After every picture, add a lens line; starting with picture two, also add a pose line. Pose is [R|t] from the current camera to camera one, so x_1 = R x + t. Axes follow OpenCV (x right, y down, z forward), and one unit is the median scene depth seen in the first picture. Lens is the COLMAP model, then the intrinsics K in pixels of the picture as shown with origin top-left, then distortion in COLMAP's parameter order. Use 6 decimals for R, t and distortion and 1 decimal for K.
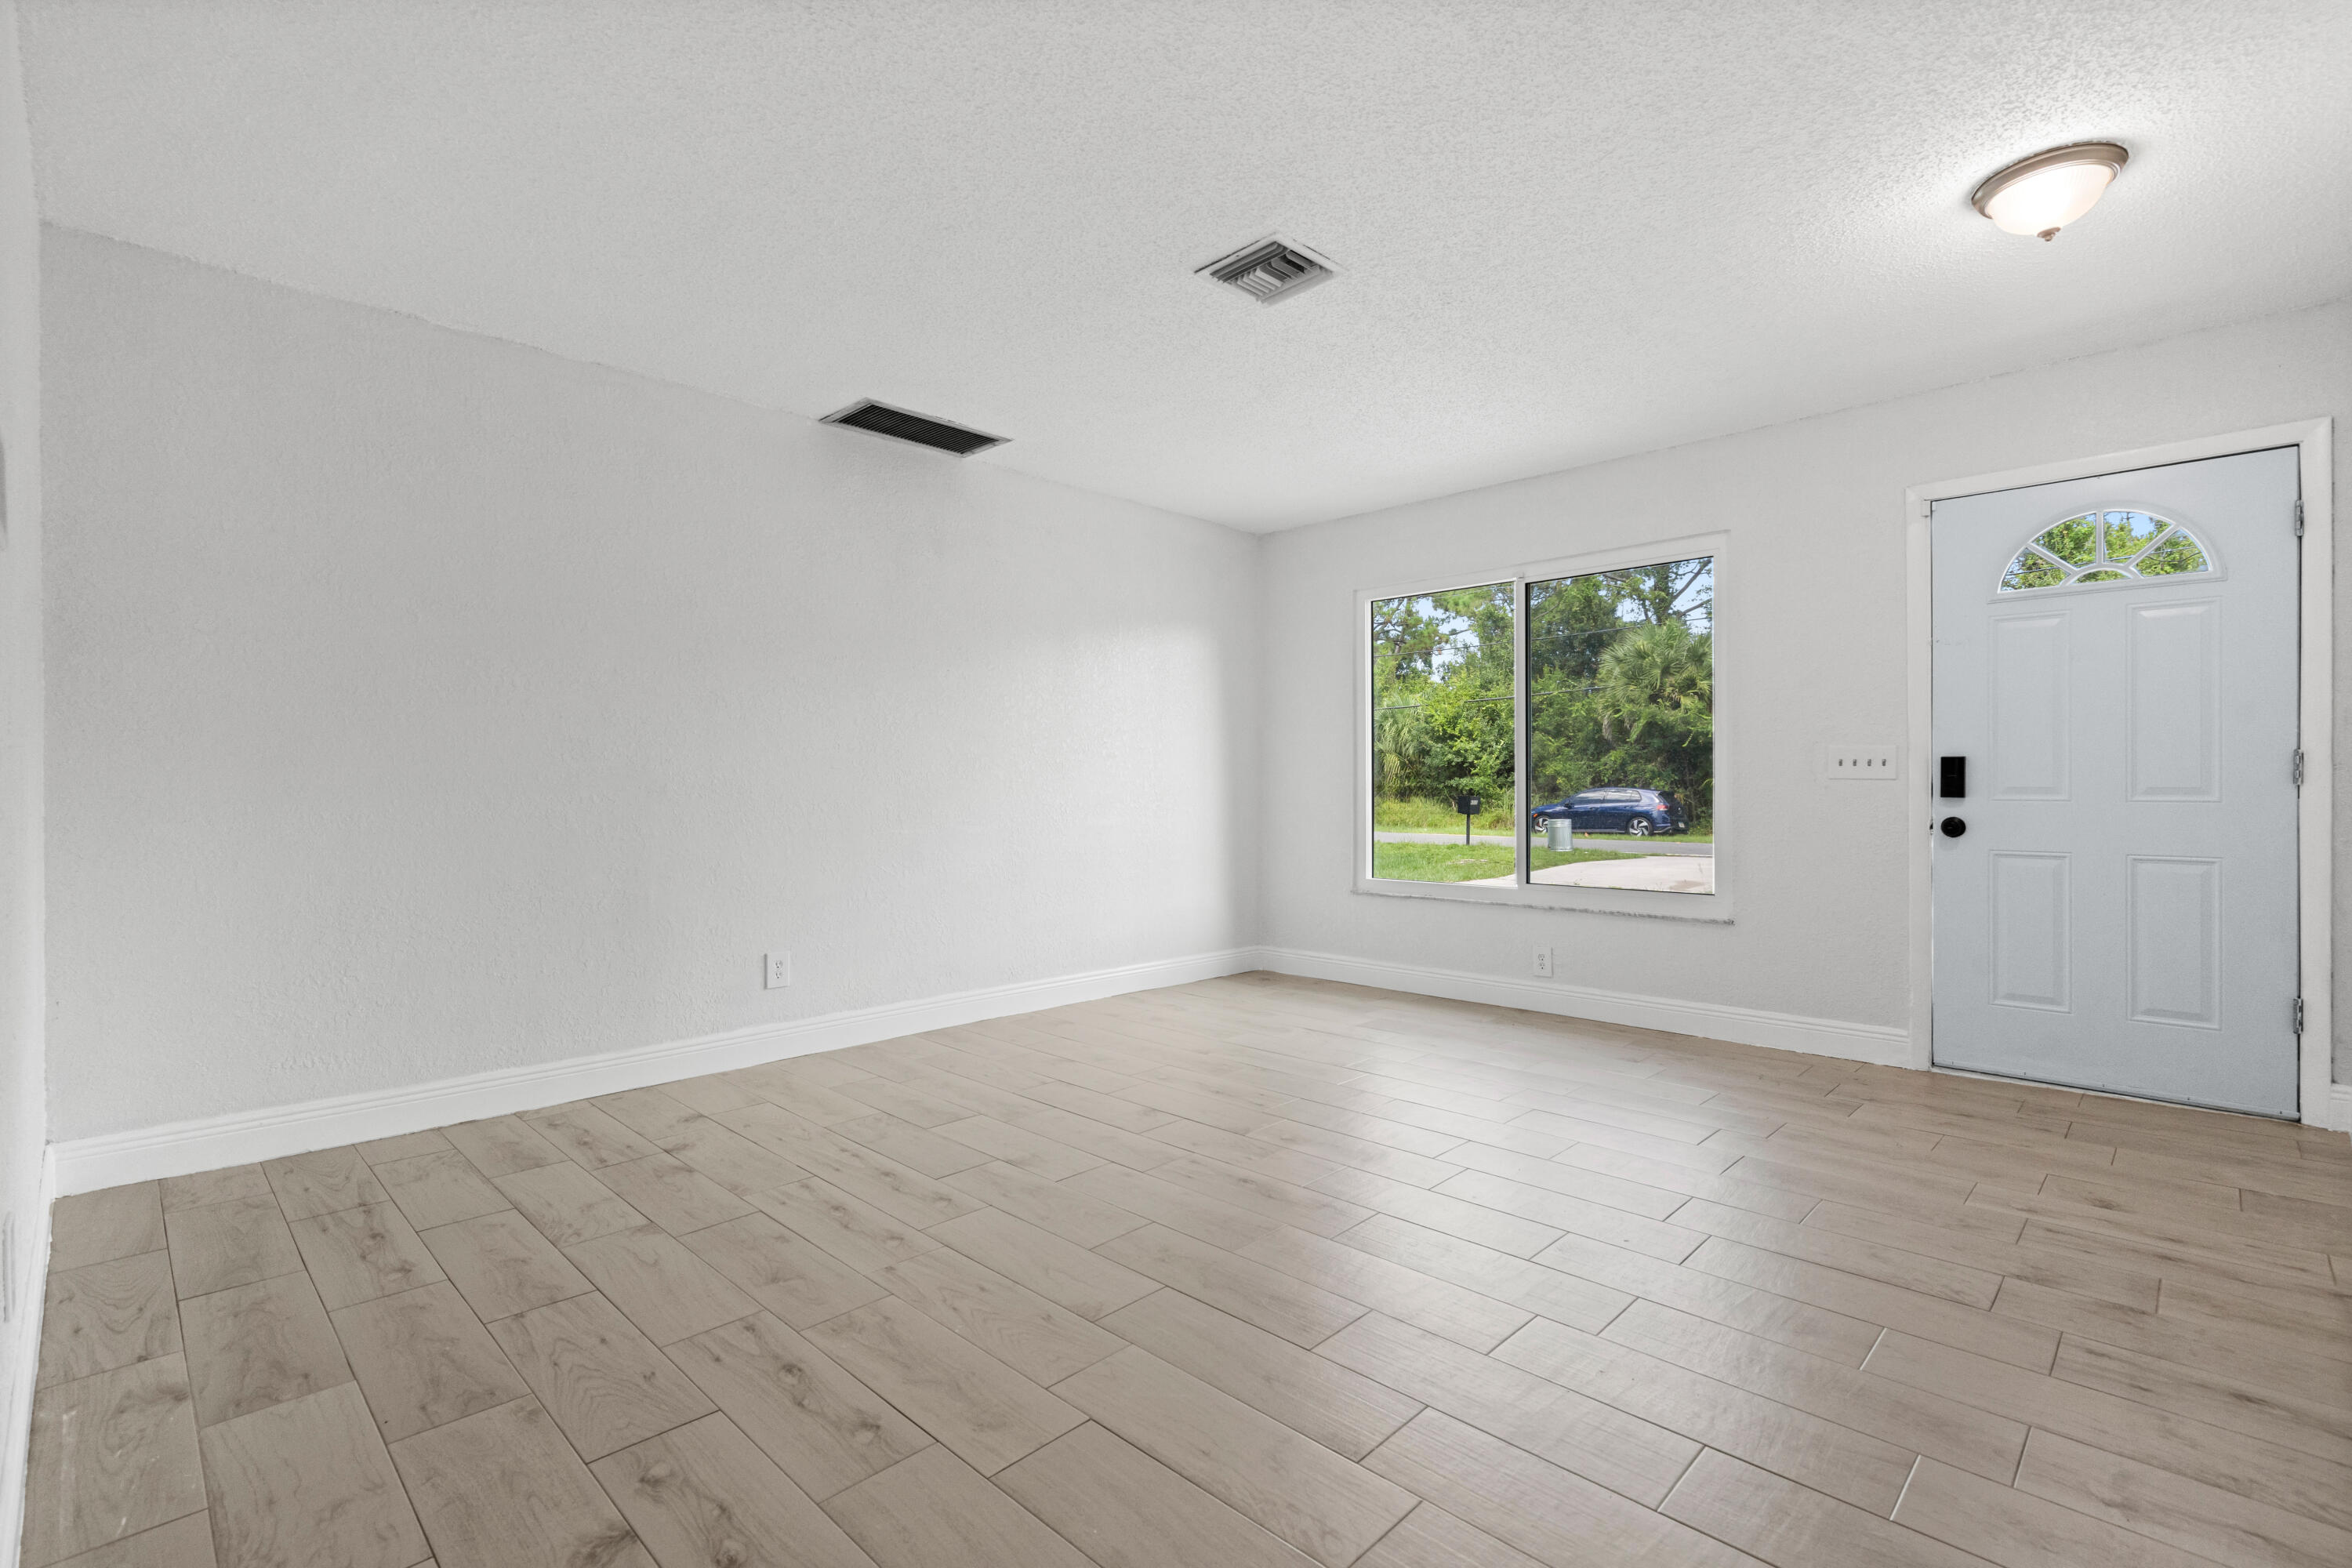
lens RADIAL K [[1068.5, 0, 1178.6], [0, 1068.5, 788.0], [0, 0, 1]] dist [-0.004725, 0.003419]
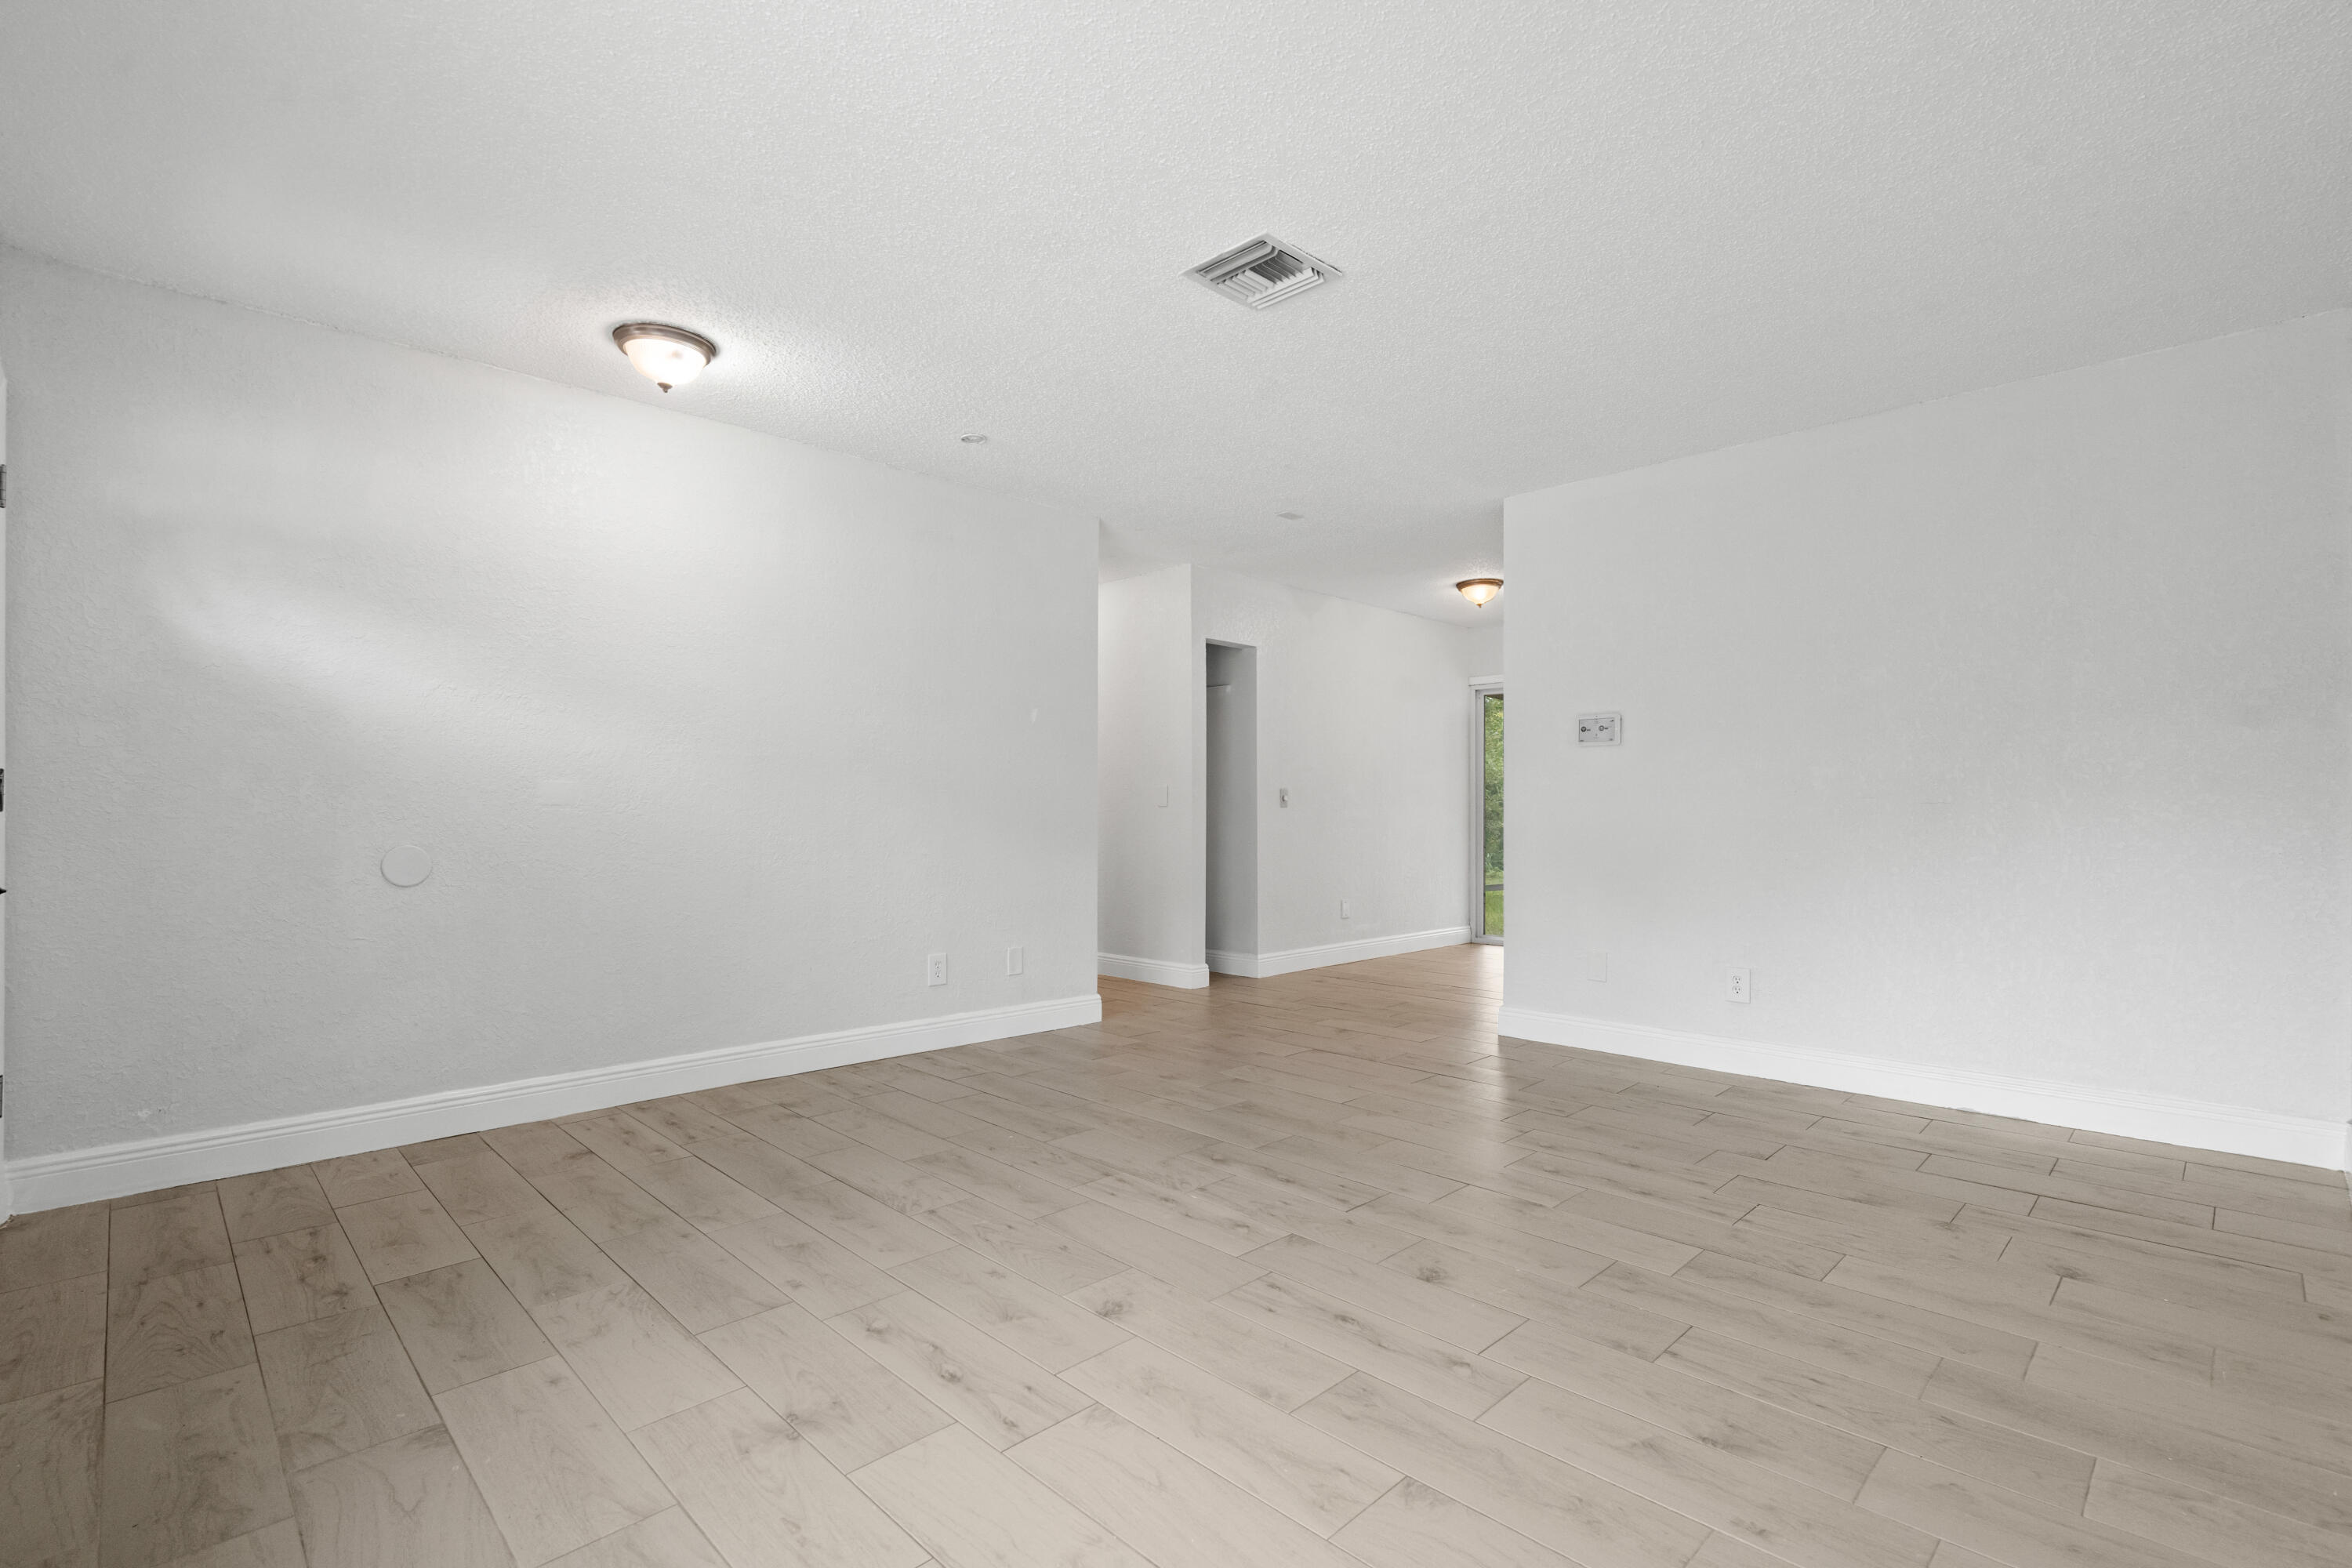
lens RADIAL K [[1068.5, 0, 1167.3], [0, 1068.5, 798.2], [0, 0, 1]] dist [-0.004725, 0.003419]
pose [[-0.999906, -0.001510, 0.013611, 0.184789], [-0.001670, 0.999930, -0.011728, -0.002415], [-0.013592, -0.011750, -0.999839, 2.215551]]
